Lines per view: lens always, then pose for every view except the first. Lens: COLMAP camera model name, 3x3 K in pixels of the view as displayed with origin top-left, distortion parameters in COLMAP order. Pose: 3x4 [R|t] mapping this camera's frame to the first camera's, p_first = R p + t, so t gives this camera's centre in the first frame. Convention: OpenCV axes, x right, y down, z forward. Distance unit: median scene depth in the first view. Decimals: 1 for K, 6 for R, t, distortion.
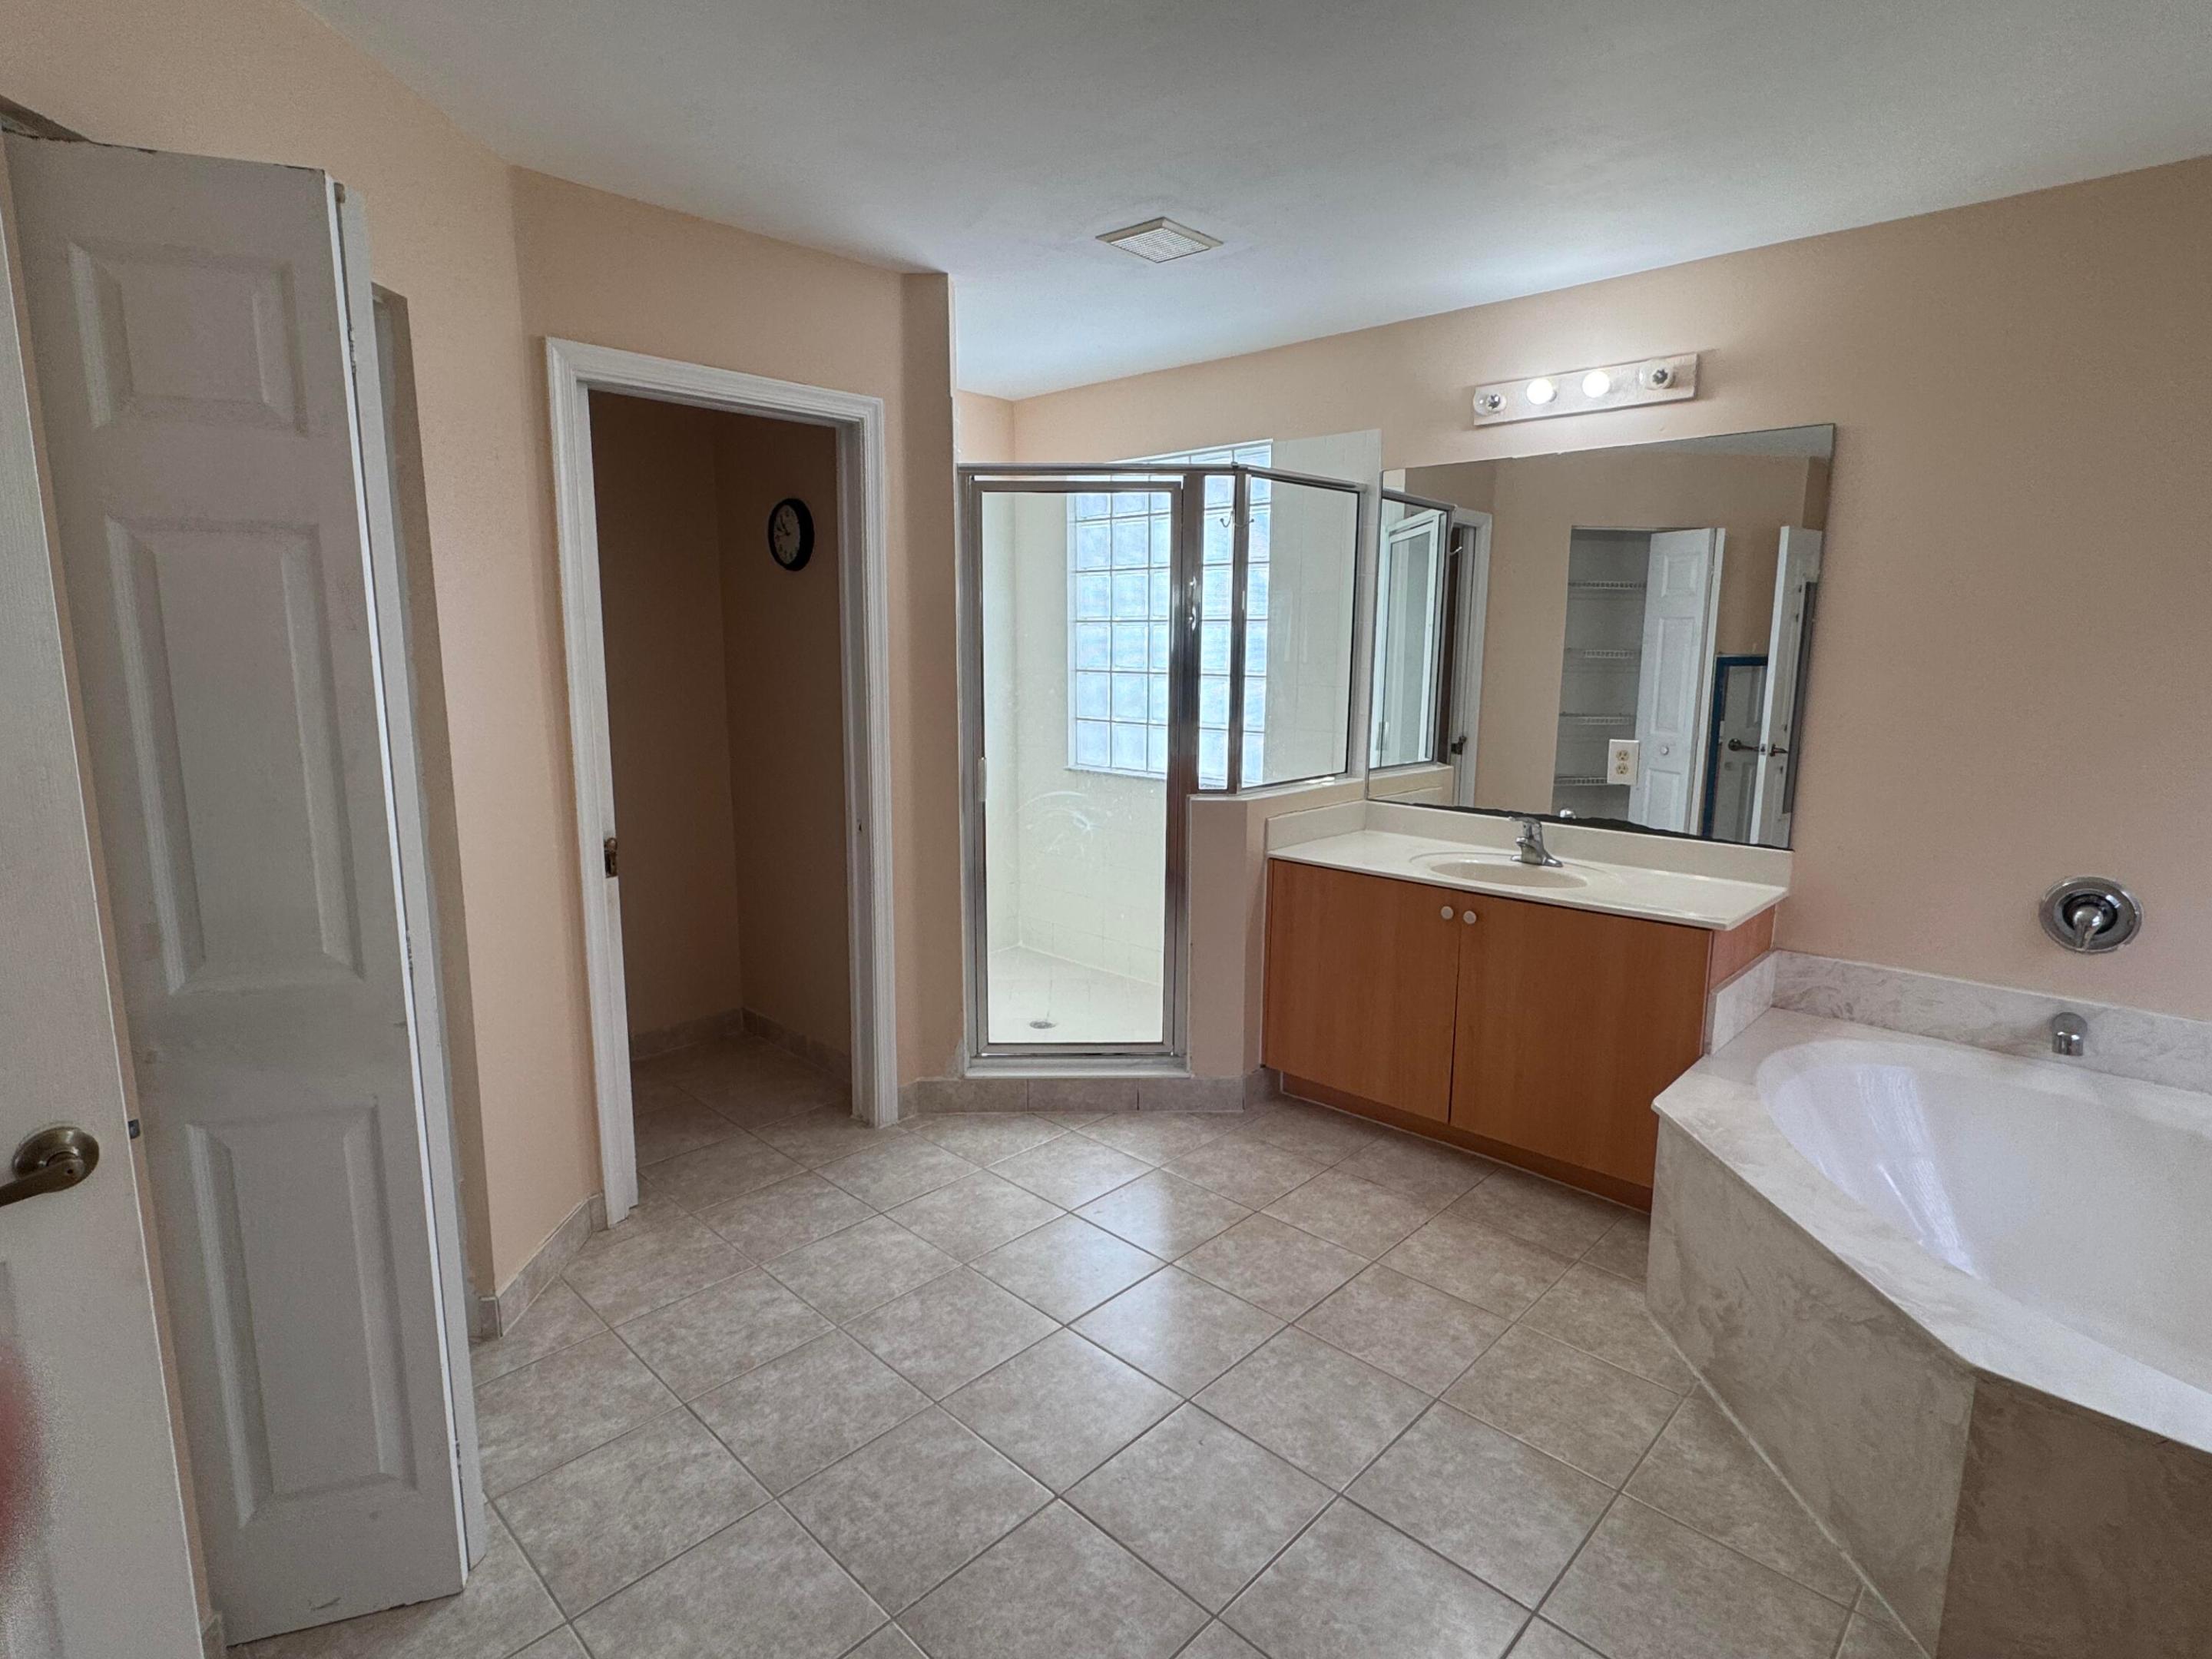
lens RADIAL K [[1116.3, 0, 1104.7], [0, 1116.3, 827.1], [0, 0, 1]] dist [0.000832, 0.000092]
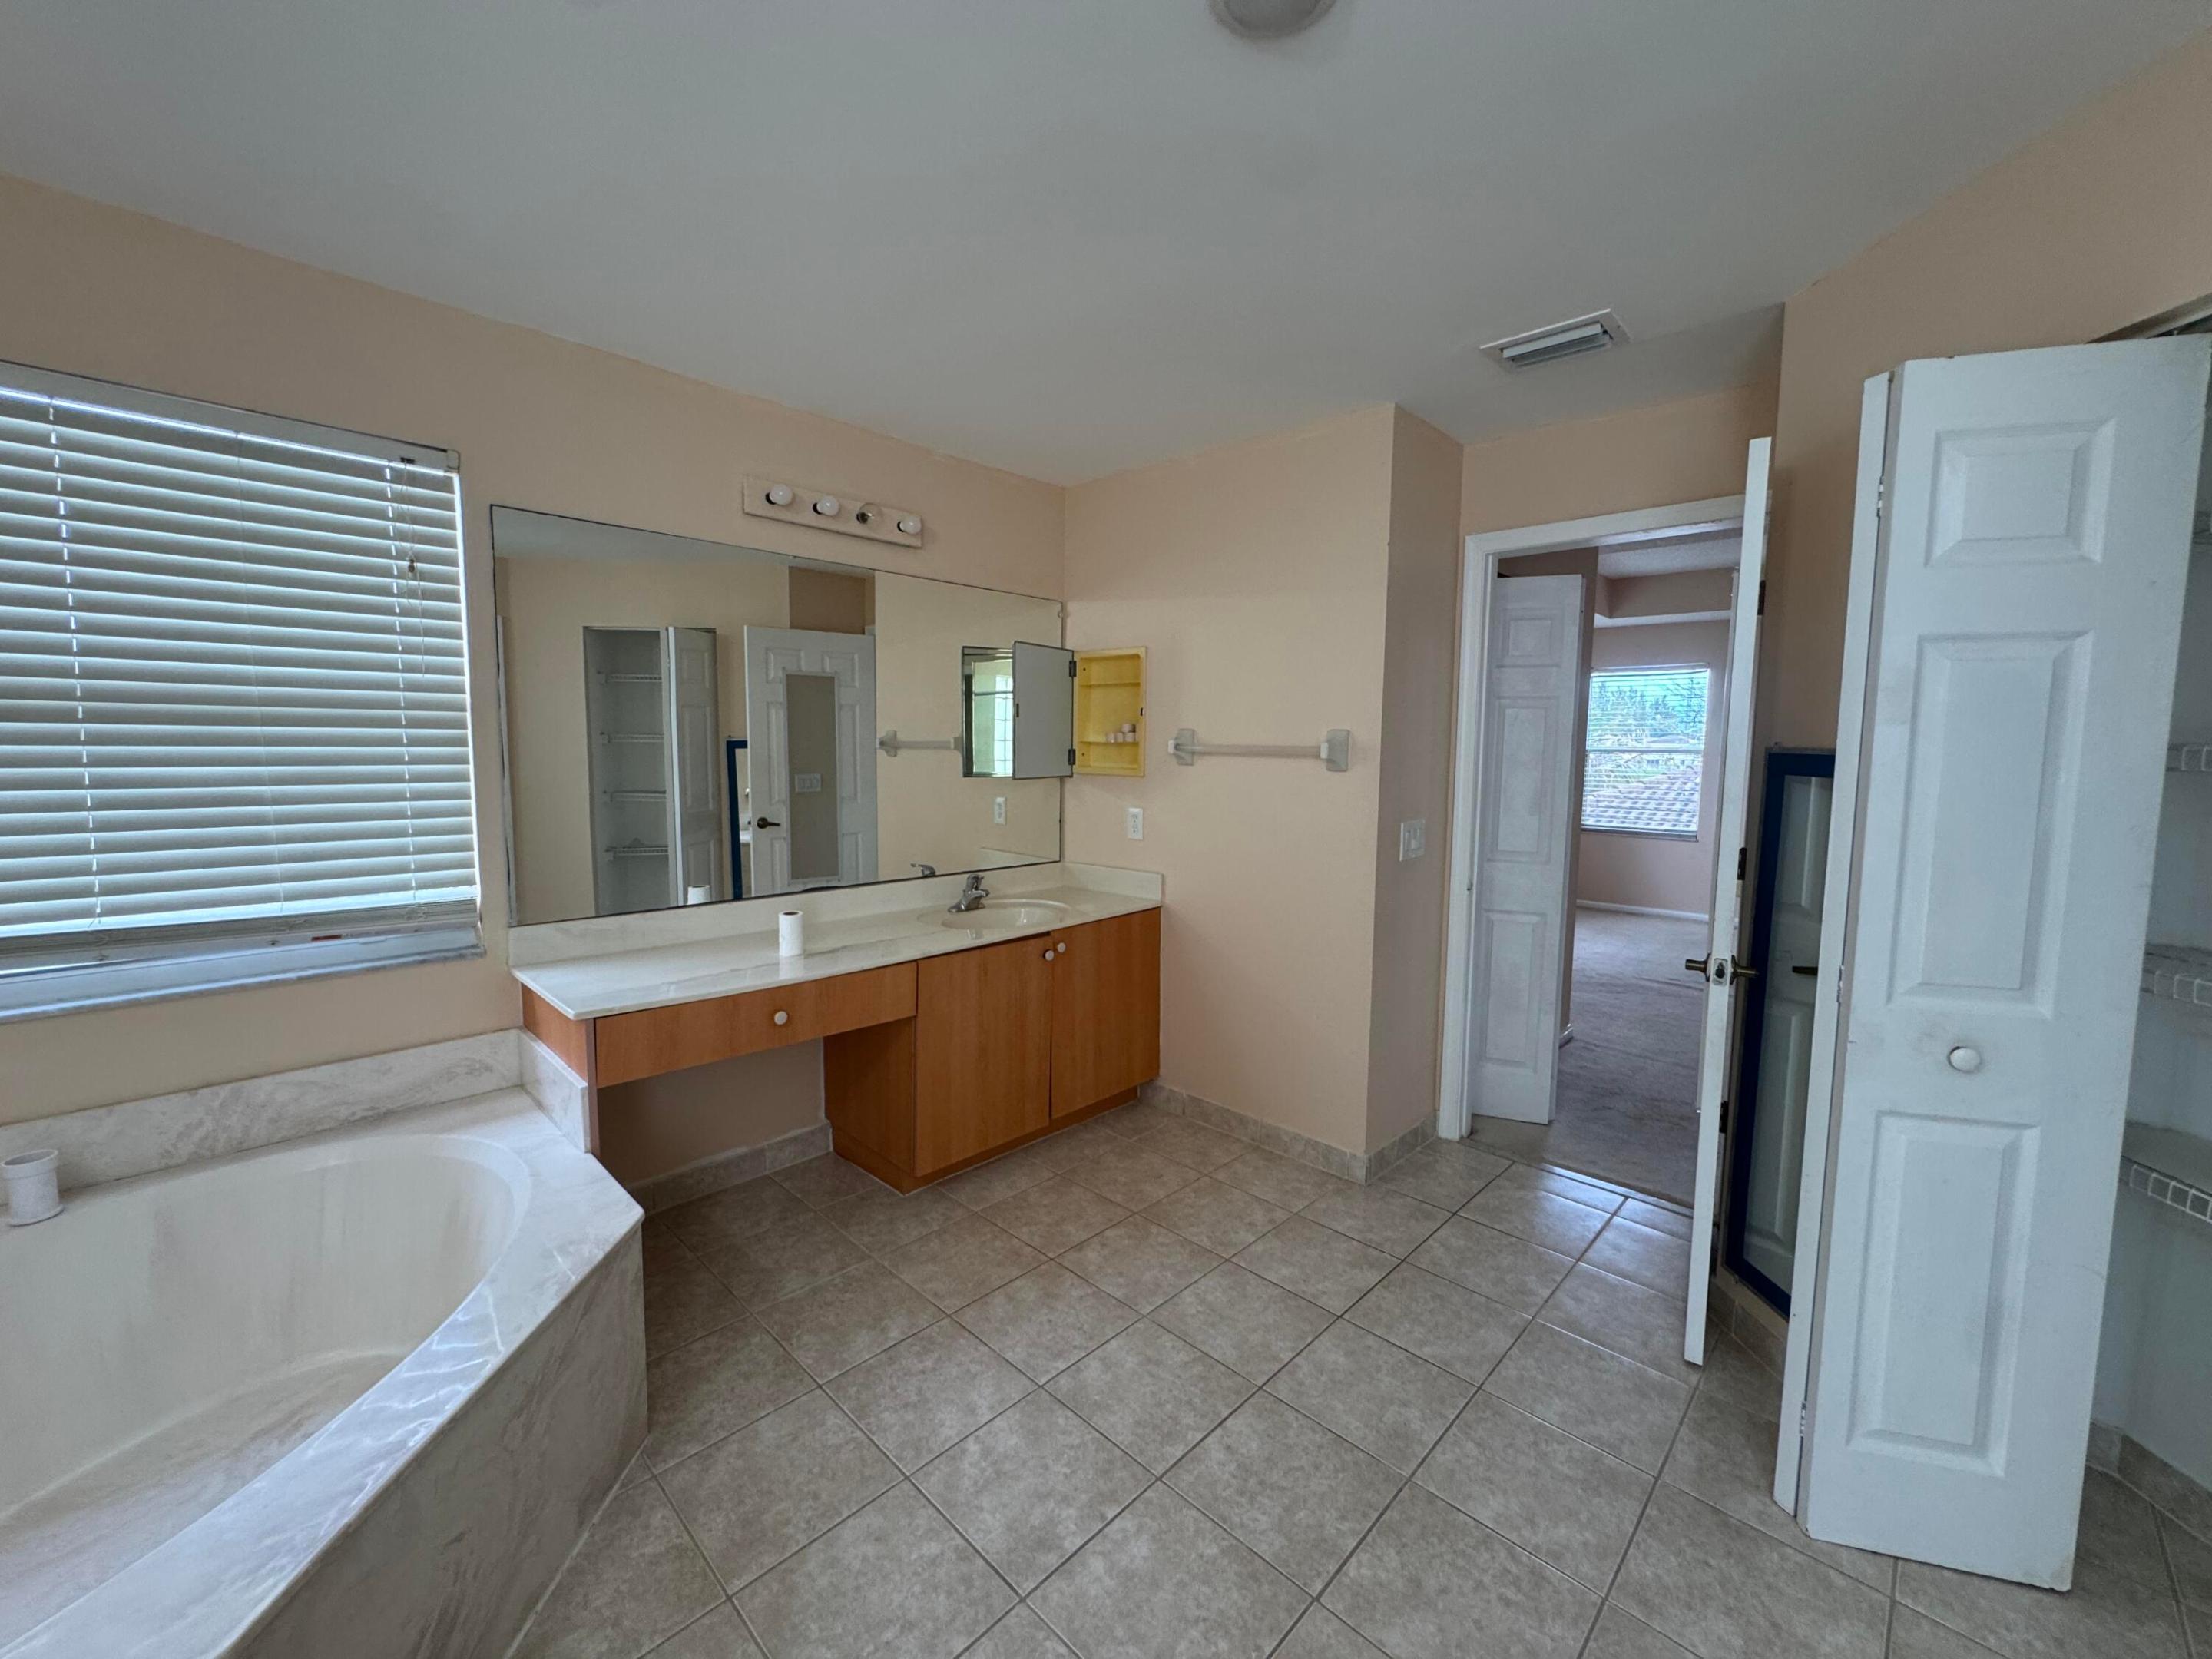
lens RADIAL K [[889.5, 0, 1101.9], [0, 889.5, 823.1], [0, 0, 1]] dist [-0.000373, -0.000032]
pose [[-0.999911, -0.013182, 0.002022, 0.157468], [-0.012223, 0.966464, 0.256509, -0.255292], [-0.005335, 0.256462, -0.966540, 1.642719]]
